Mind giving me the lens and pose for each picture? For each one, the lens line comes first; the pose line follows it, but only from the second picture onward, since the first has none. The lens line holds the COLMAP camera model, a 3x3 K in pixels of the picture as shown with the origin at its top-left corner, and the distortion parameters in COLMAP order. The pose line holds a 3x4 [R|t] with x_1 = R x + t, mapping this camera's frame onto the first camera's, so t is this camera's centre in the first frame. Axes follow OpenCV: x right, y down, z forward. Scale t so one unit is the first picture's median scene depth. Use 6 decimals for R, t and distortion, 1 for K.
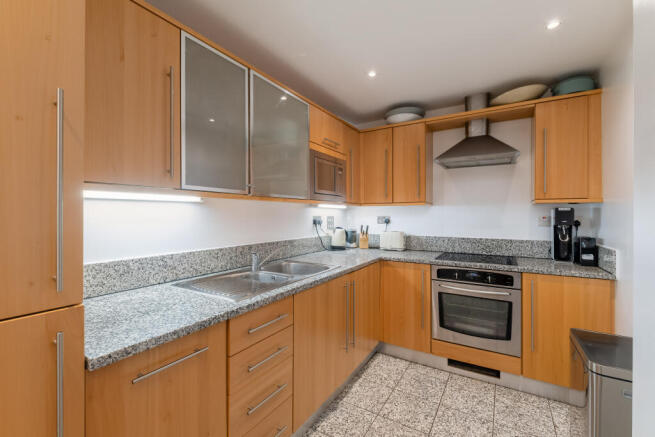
lens RADIAL K [[285.4, 0, 329.0], [0, 285.4, 216.5], [0, 0, 1]] dist [0.003975, -0.002687]
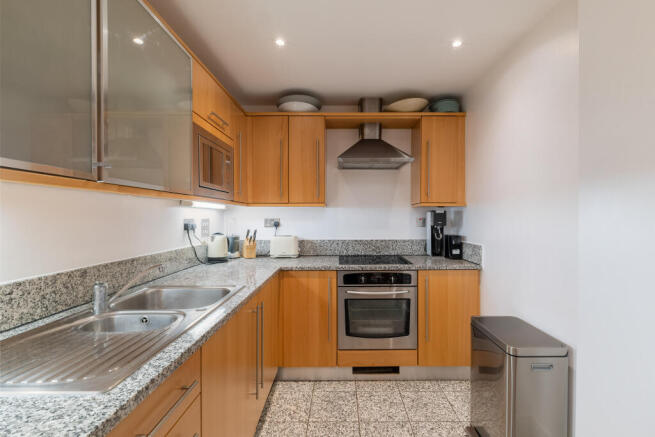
lens RADIAL K [[285.4, 0, 327.5], [0, 285.4, 219.9], [0, 0, 1]] dist [0.003975, -0.002687]
pose [[0.847934, -0.007635, 0.530048, -0.161611], [0.005502, 0.999969, 0.005603, -0.001328], [-0.530074, -0.001835, 0.847949, 0.237955]]
